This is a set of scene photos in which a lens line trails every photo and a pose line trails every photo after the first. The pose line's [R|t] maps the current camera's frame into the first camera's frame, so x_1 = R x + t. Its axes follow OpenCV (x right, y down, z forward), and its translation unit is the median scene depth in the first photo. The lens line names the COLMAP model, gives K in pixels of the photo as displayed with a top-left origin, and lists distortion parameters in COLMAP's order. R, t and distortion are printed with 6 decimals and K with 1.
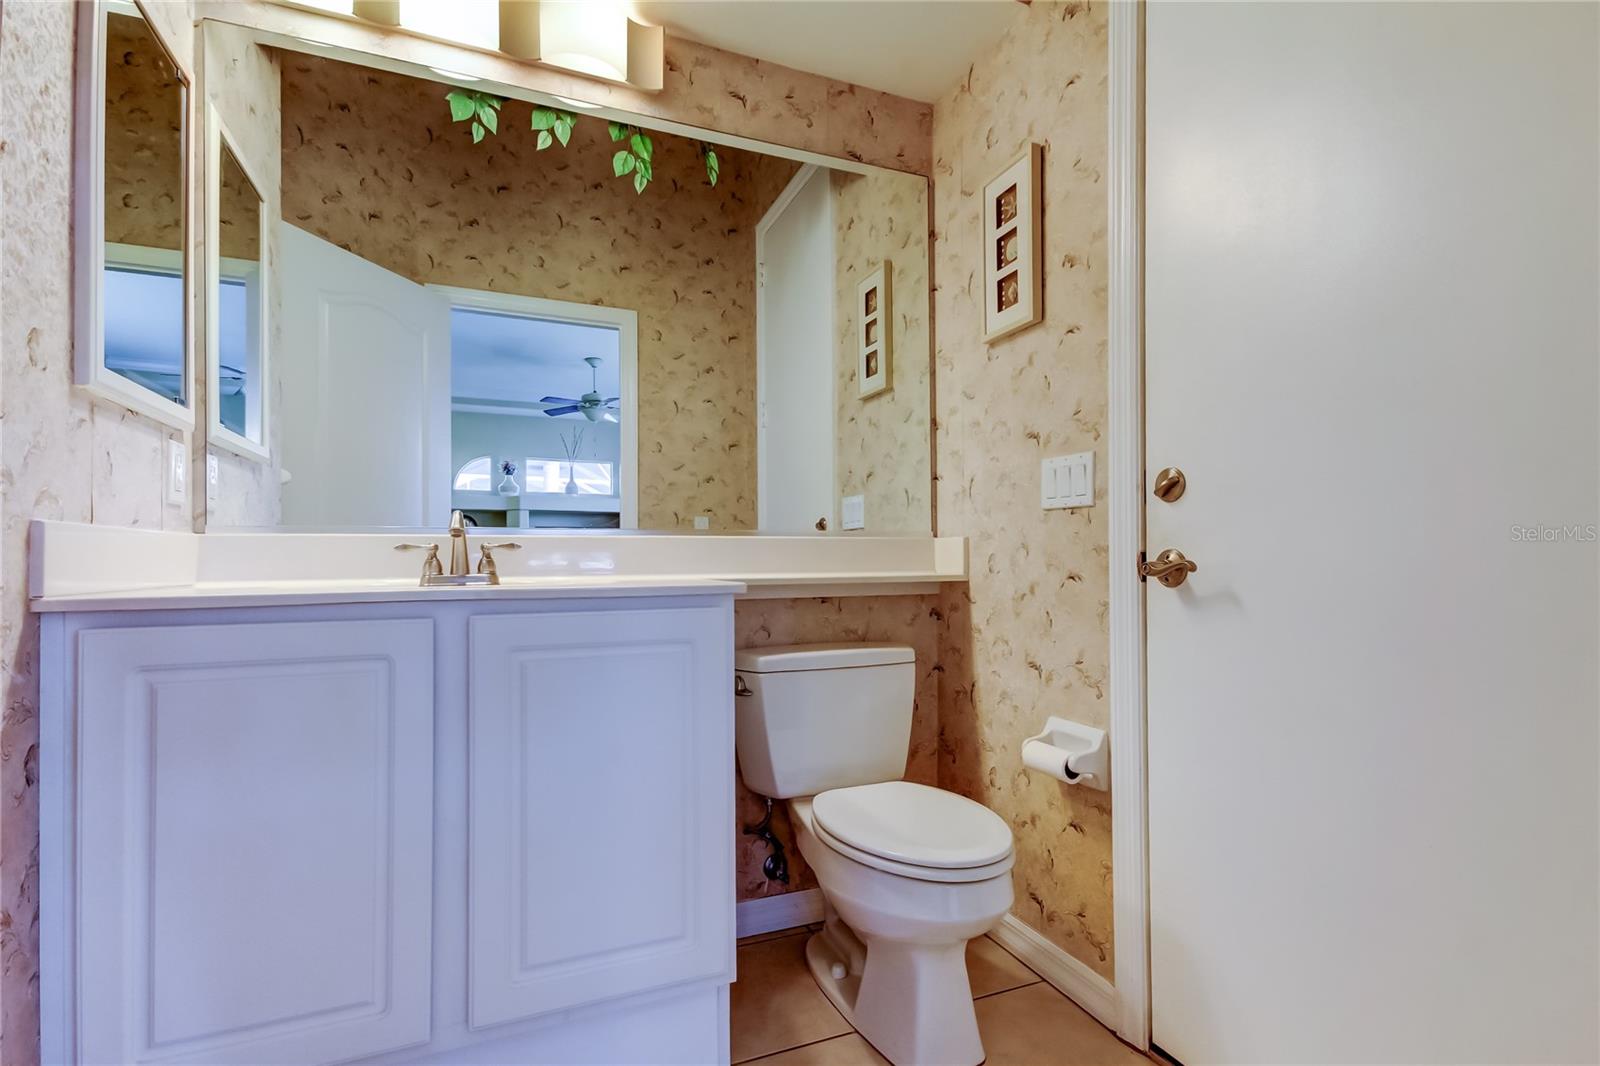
lens RADIAL K [[751.3, 0, 775.8], [0, 751.3, 554.2], [0, 0, 1]] dist [0.014418, -0.004330]
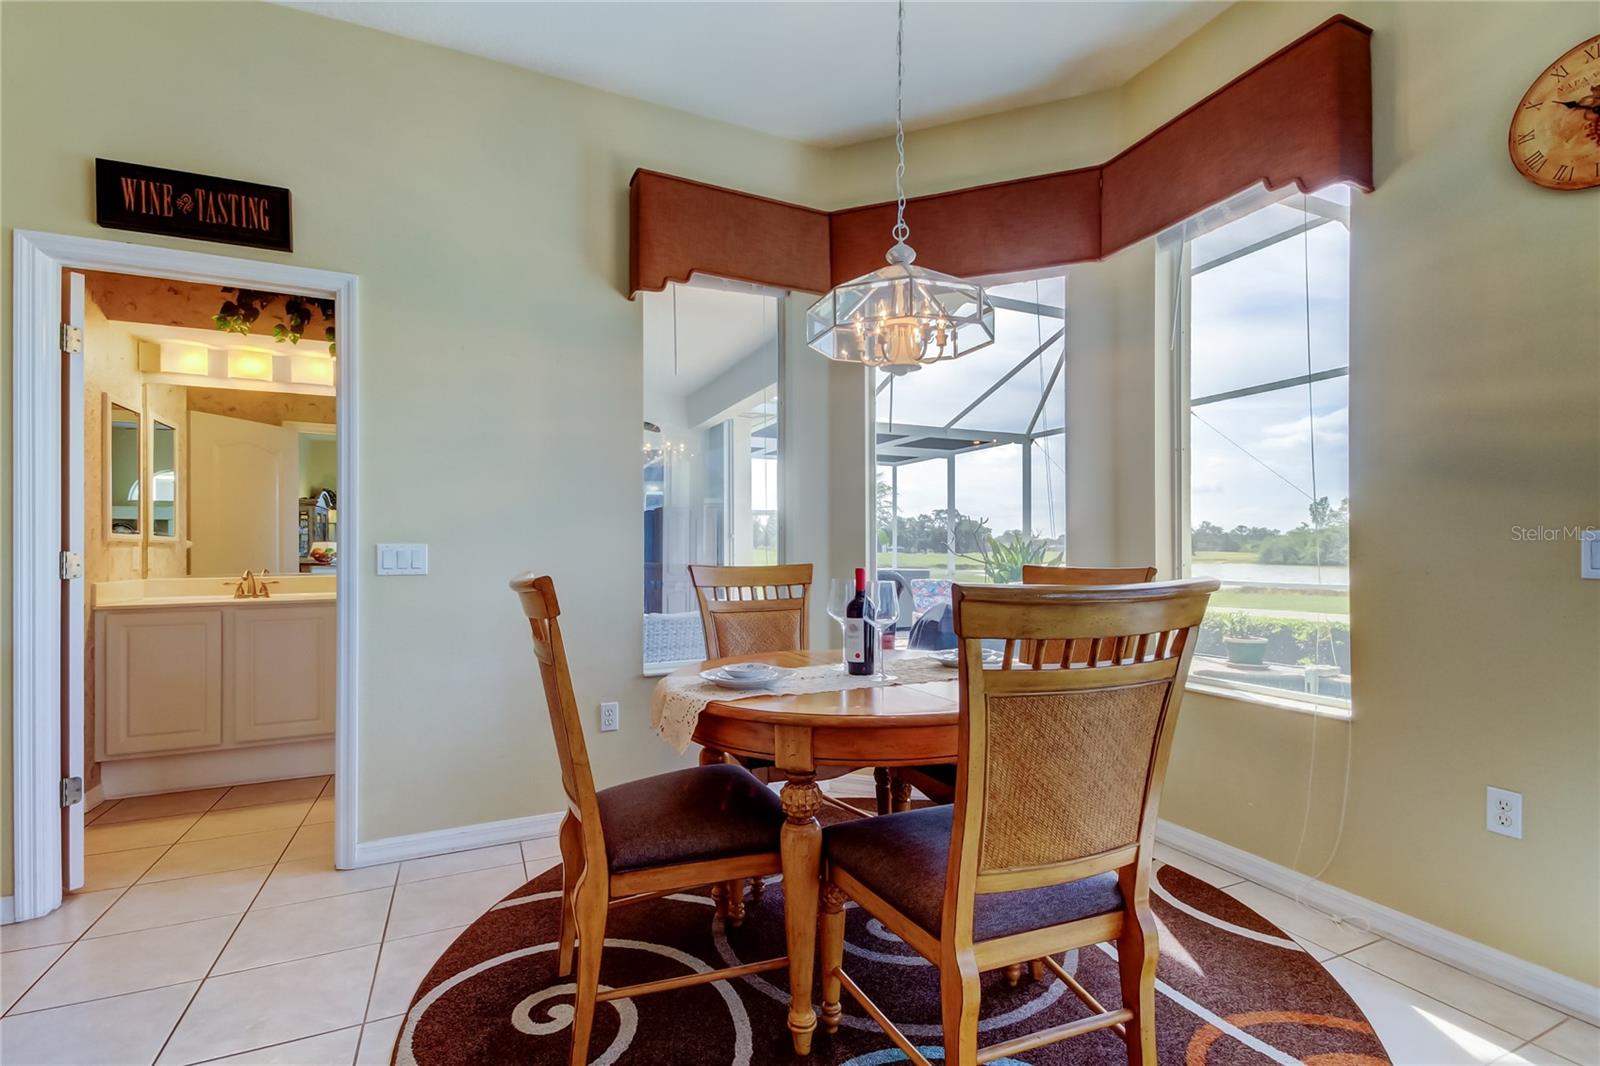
lens RADIAL K [[751.3, 0, 799.3], [0, 751.3, 547.7], [0, 0, 1]] dist [0.014418, -0.004330]
pose [[0.998615, -0.001577, 0.052588, 1.346798], [0.001650, 0.999998, -0.001354, -0.128621], [-0.052585, 0.001439, 0.998615, -1.717581]]
